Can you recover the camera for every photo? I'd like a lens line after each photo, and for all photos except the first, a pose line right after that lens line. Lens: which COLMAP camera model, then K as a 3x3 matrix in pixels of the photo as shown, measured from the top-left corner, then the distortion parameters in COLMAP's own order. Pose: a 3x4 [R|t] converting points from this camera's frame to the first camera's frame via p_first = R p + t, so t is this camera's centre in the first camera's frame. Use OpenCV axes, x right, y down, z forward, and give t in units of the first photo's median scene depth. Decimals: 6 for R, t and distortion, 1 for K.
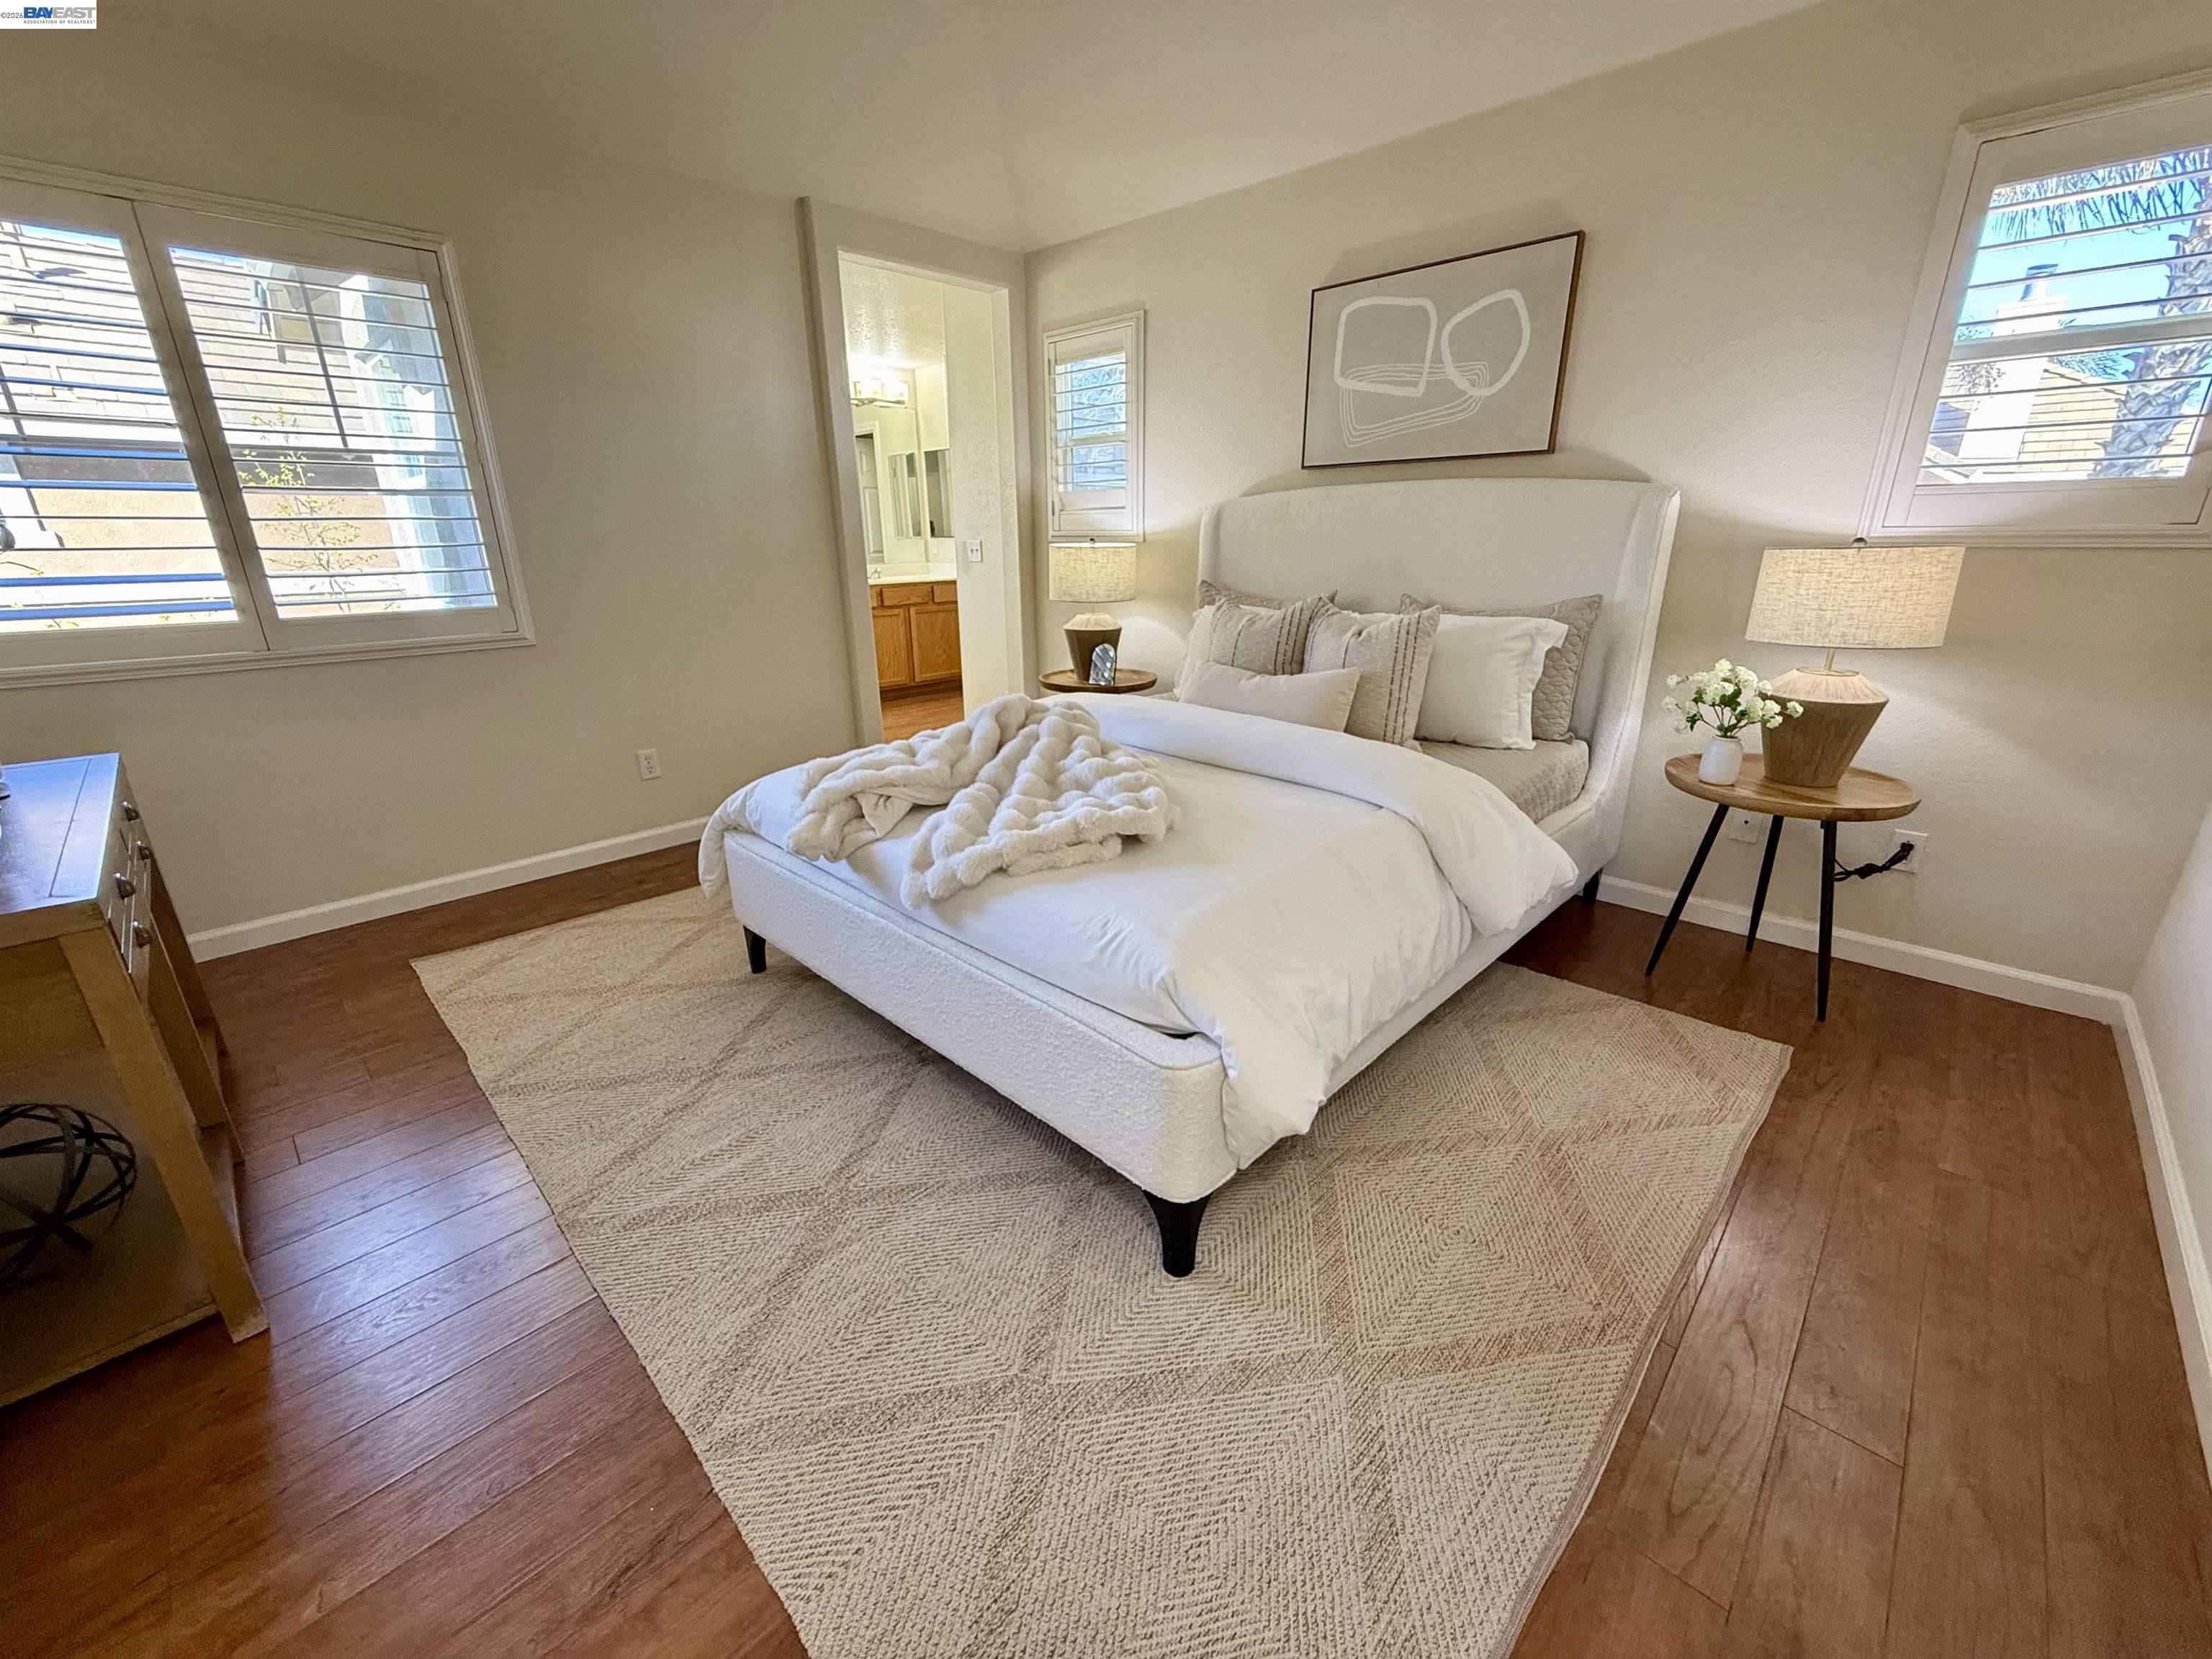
lens RADIAL K [[880.0, 0, 1101.4], [0, 880.0, 830.0], [0, 0, 1]] dist [0.000871, 0.000627]
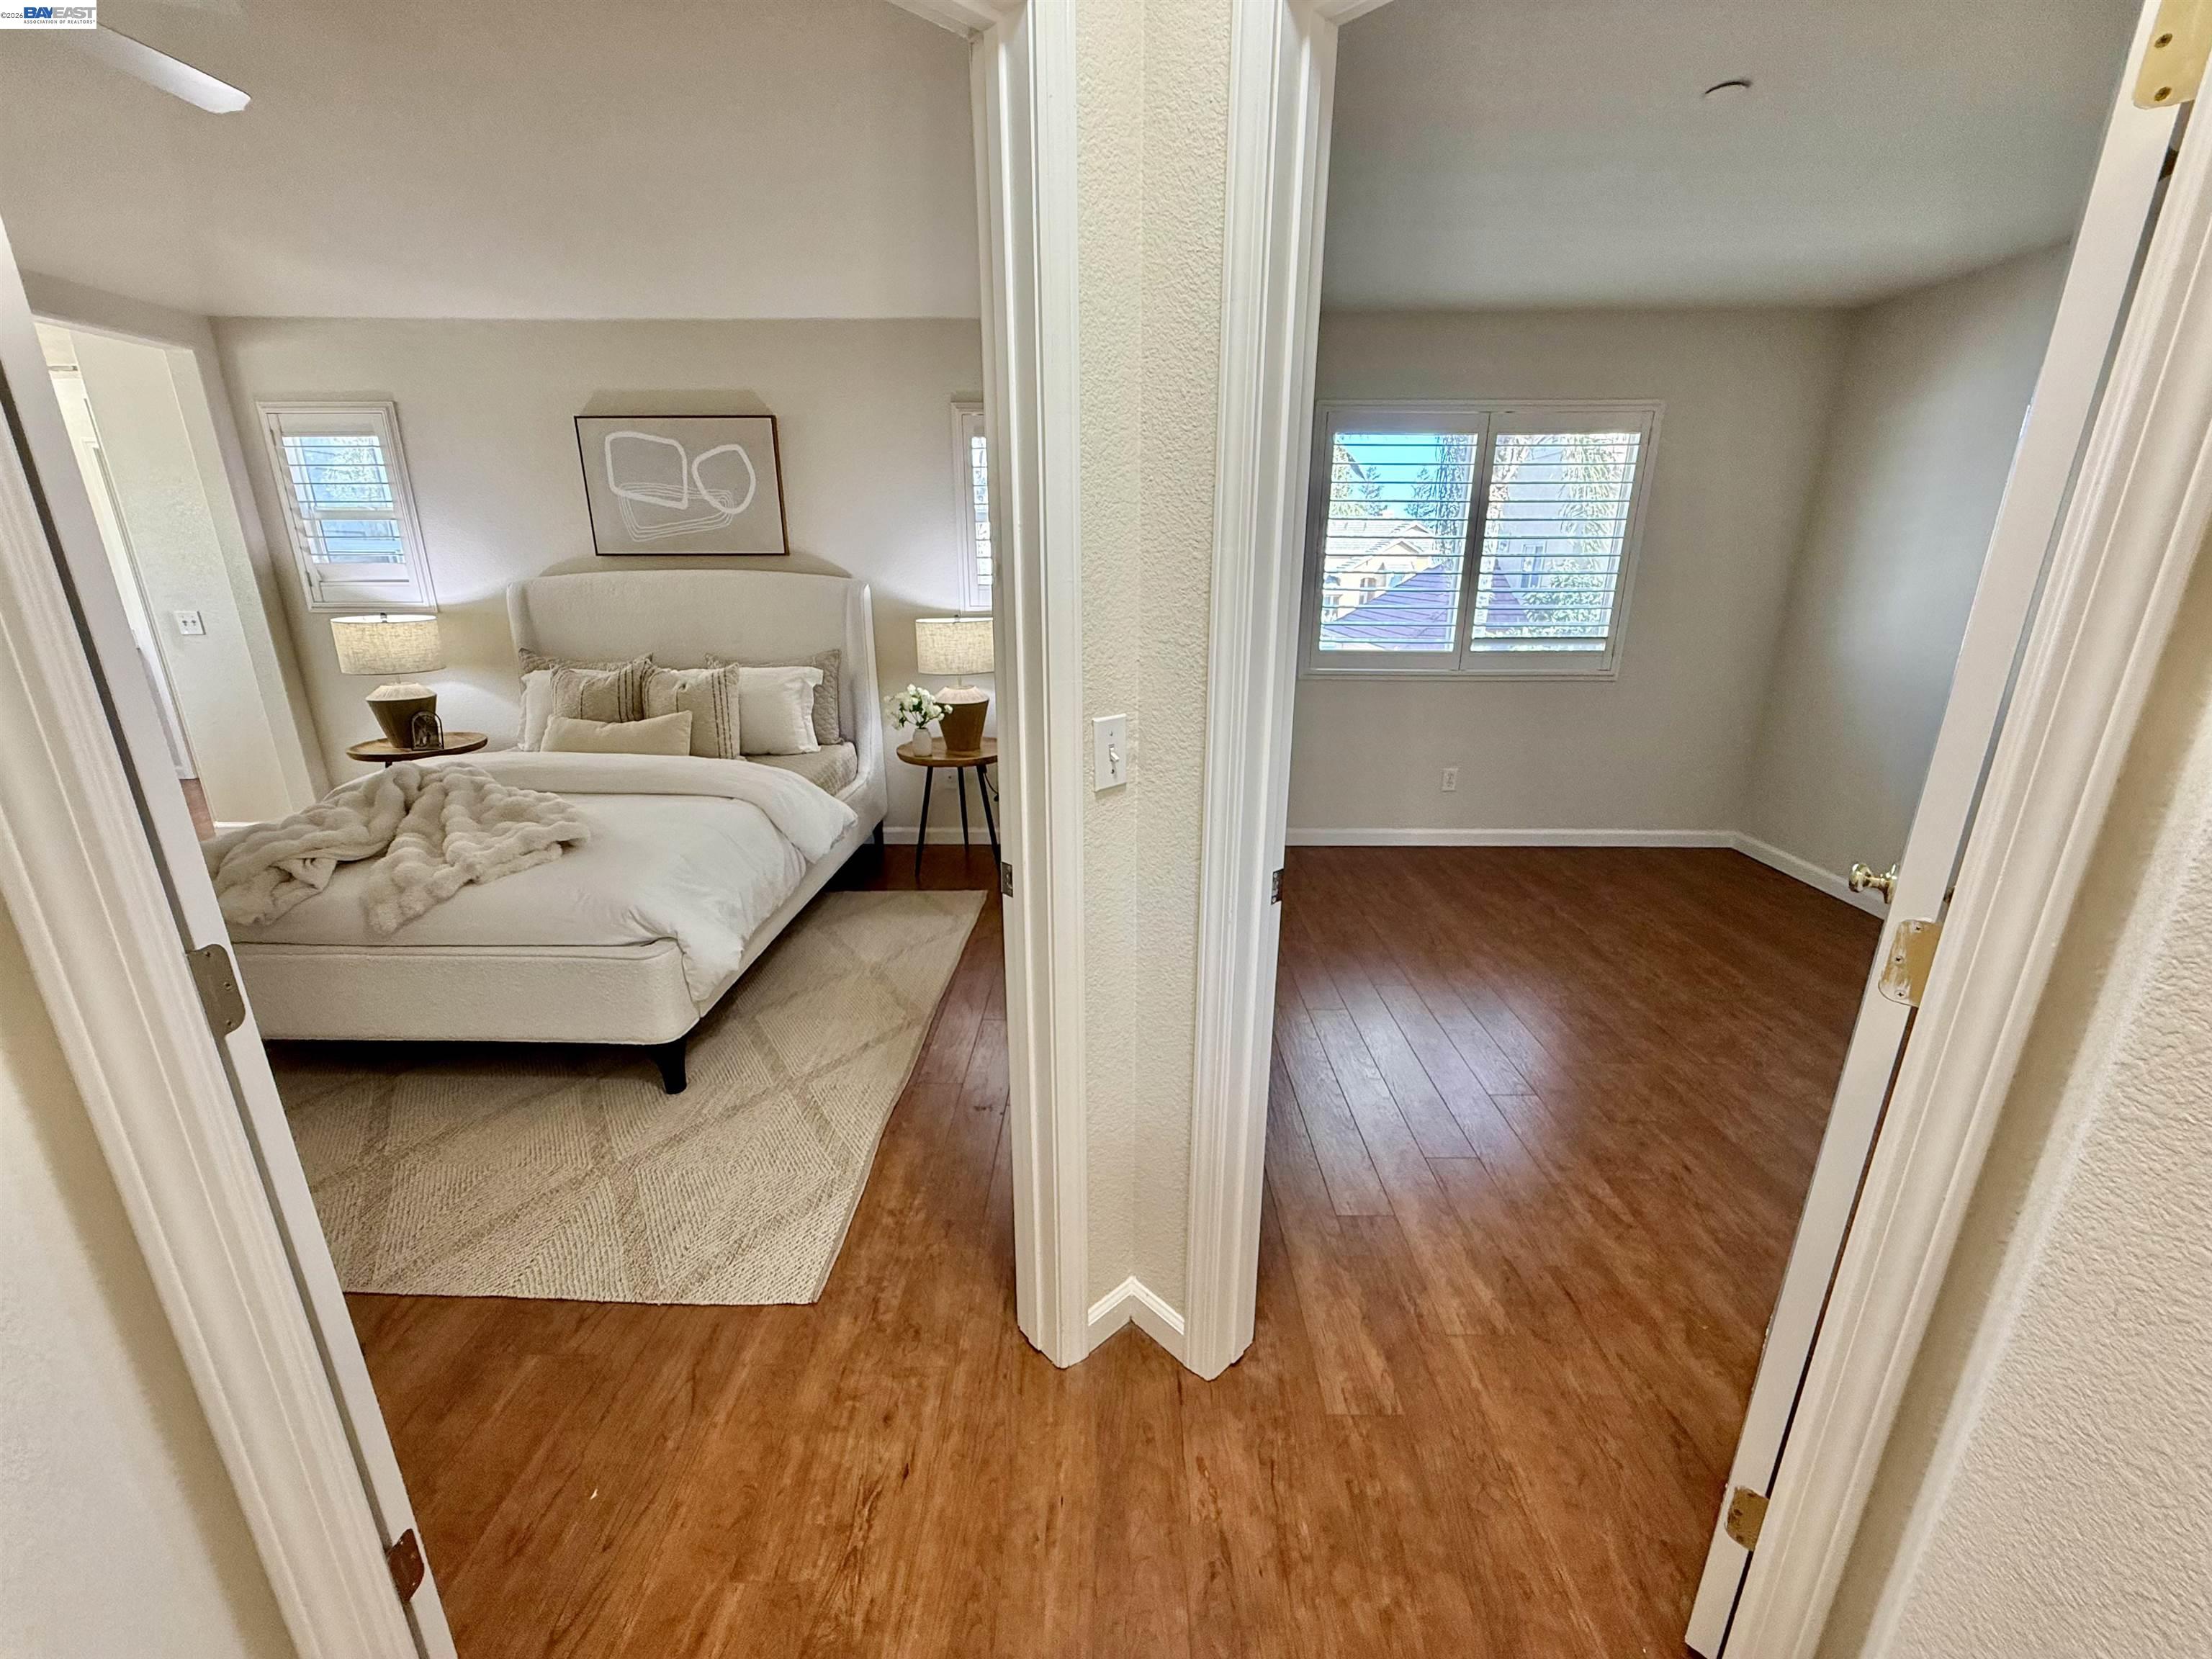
lens RADIAL K [[880.0, 0, 1101.4], [0, 880.0, 830.0], [0, 0, 1]] dist [0.000871, 0.000627]
pose [[0.728053, -0.191532, 0.658221, -0.183783], [0.212152, 0.975990, 0.049339, 0.069101], [-0.651867, 0.103721, 0.751206, -0.446842]]
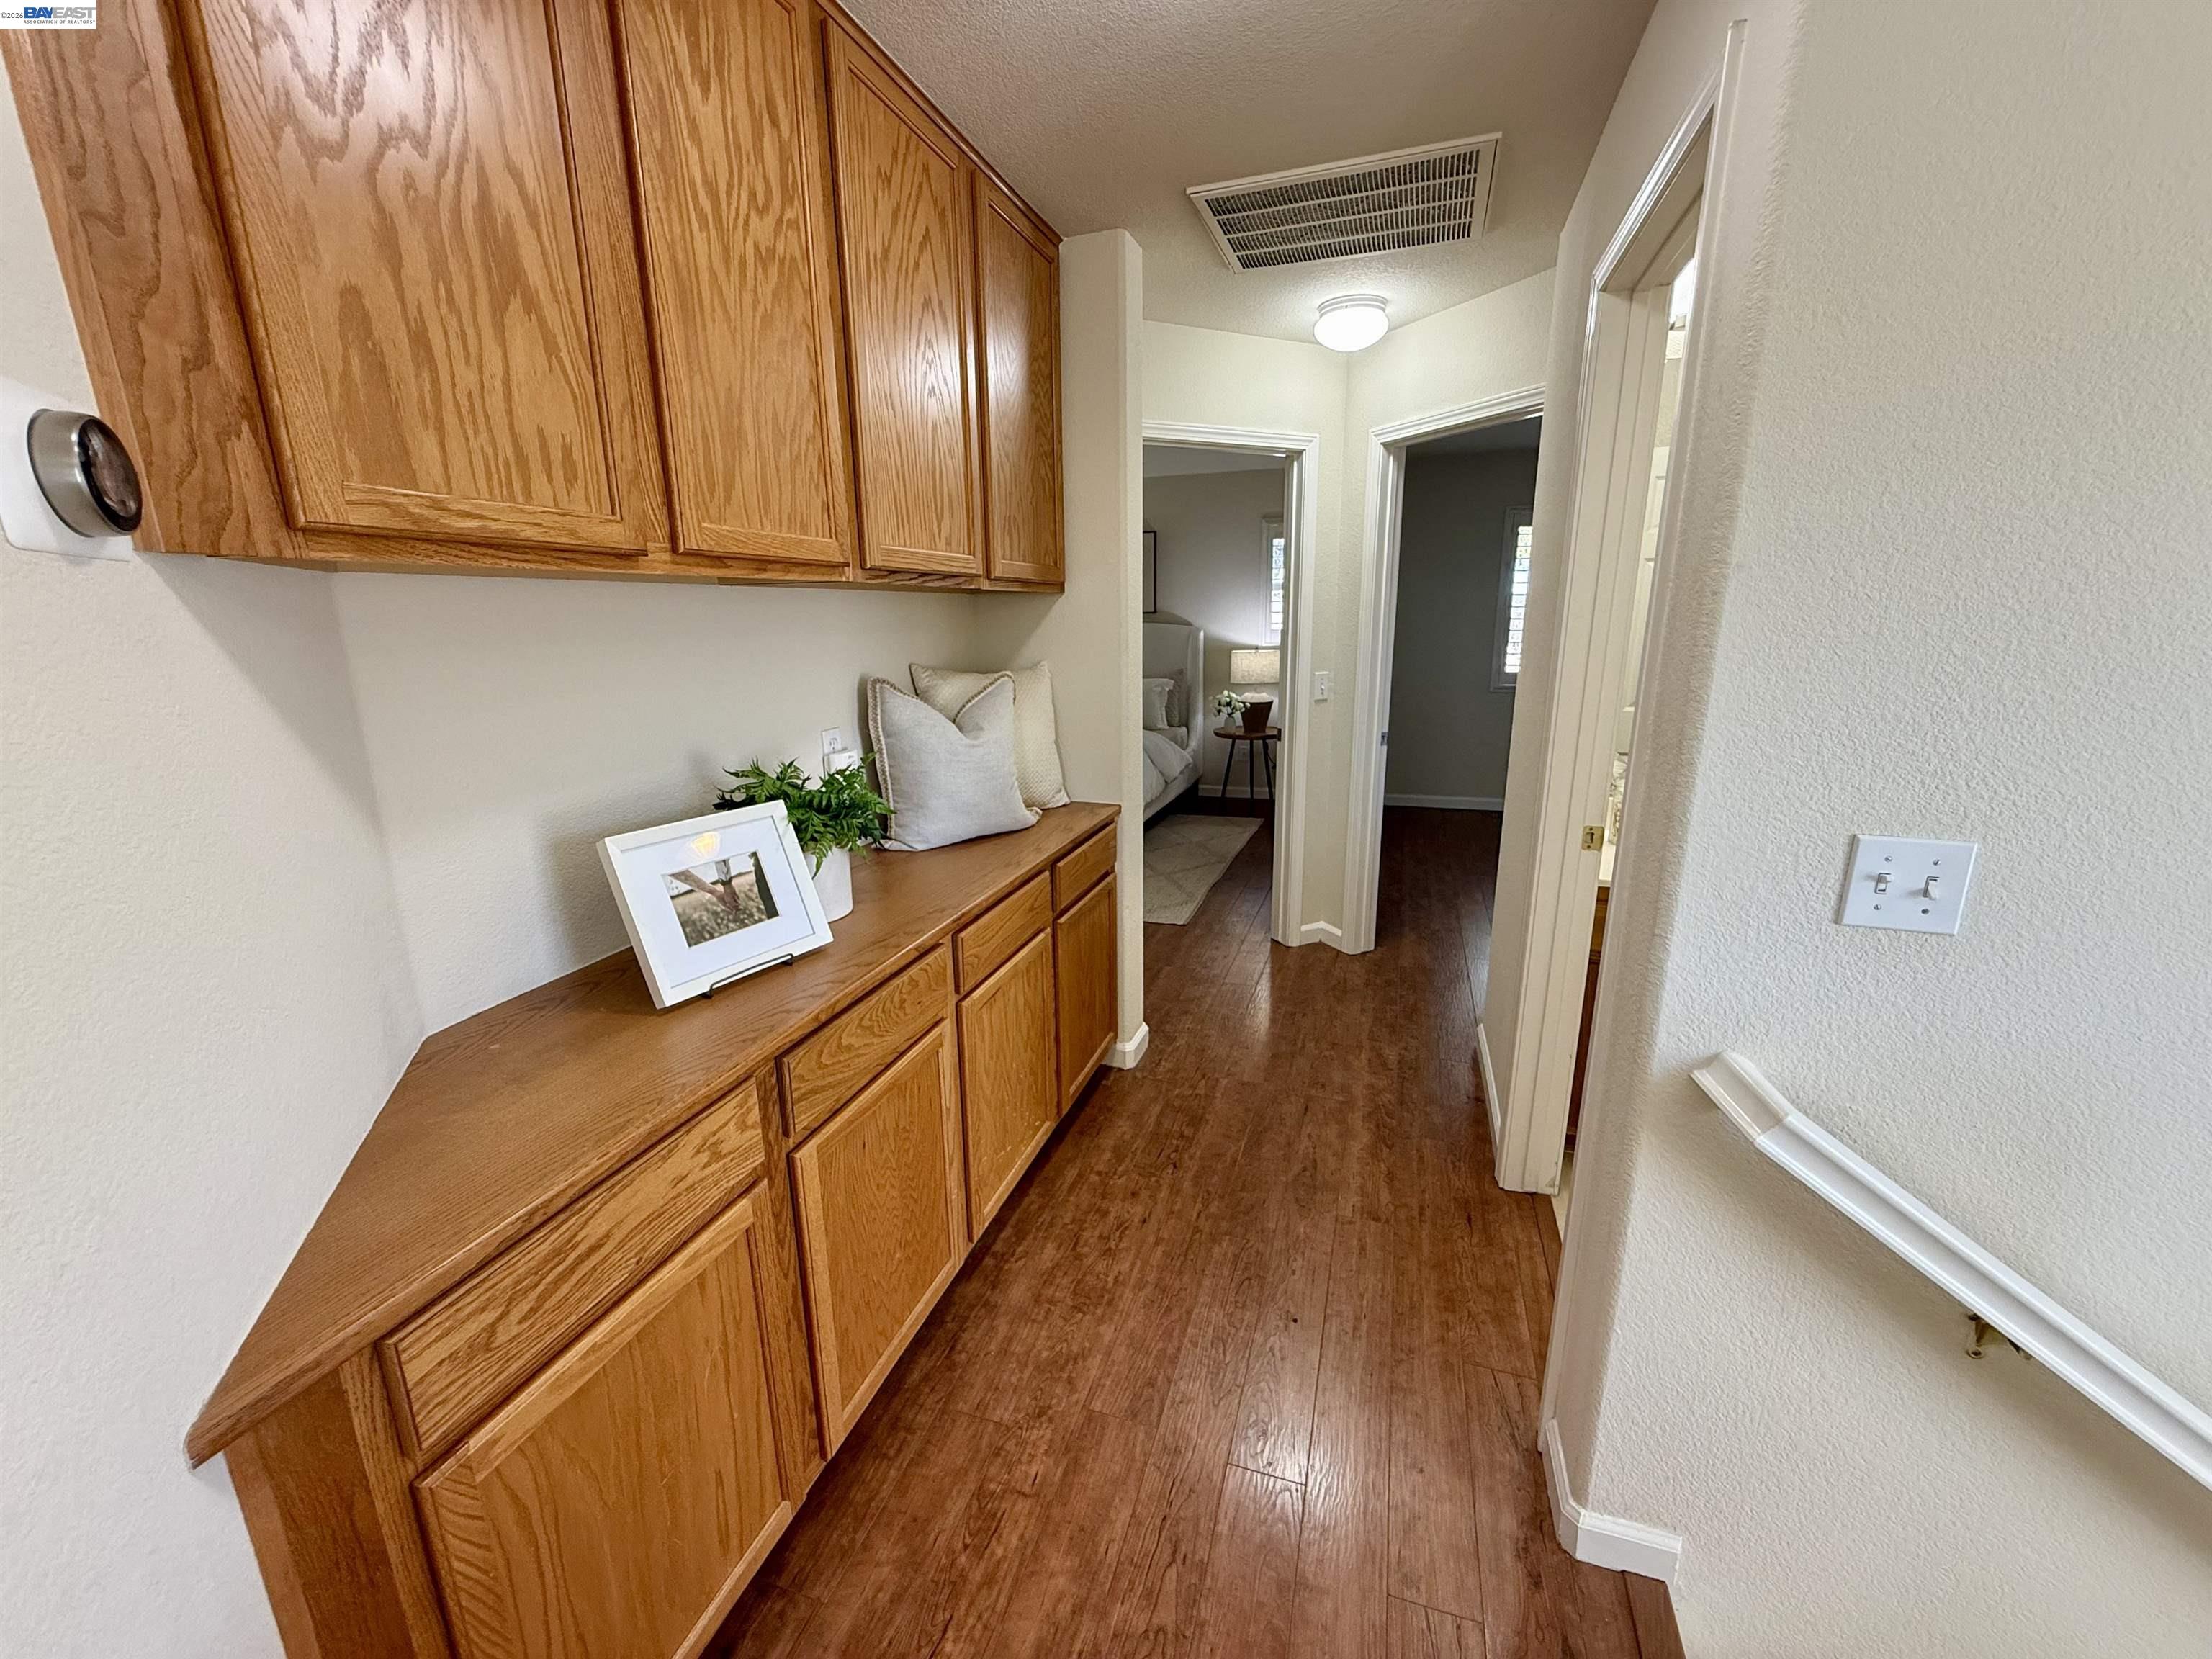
lens RADIAL K [[880.0, 0, 1101.4], [0, 880.0, 830.0], [0, 0, 1]] dist [0.000871, 0.000627]
pose [[0.905280, -0.104803, 0.411686, -0.744898], [0.142469, 0.987868, -0.061802, 0.318404], [-0.400214, 0.114600, 0.909228, -1.171698]]
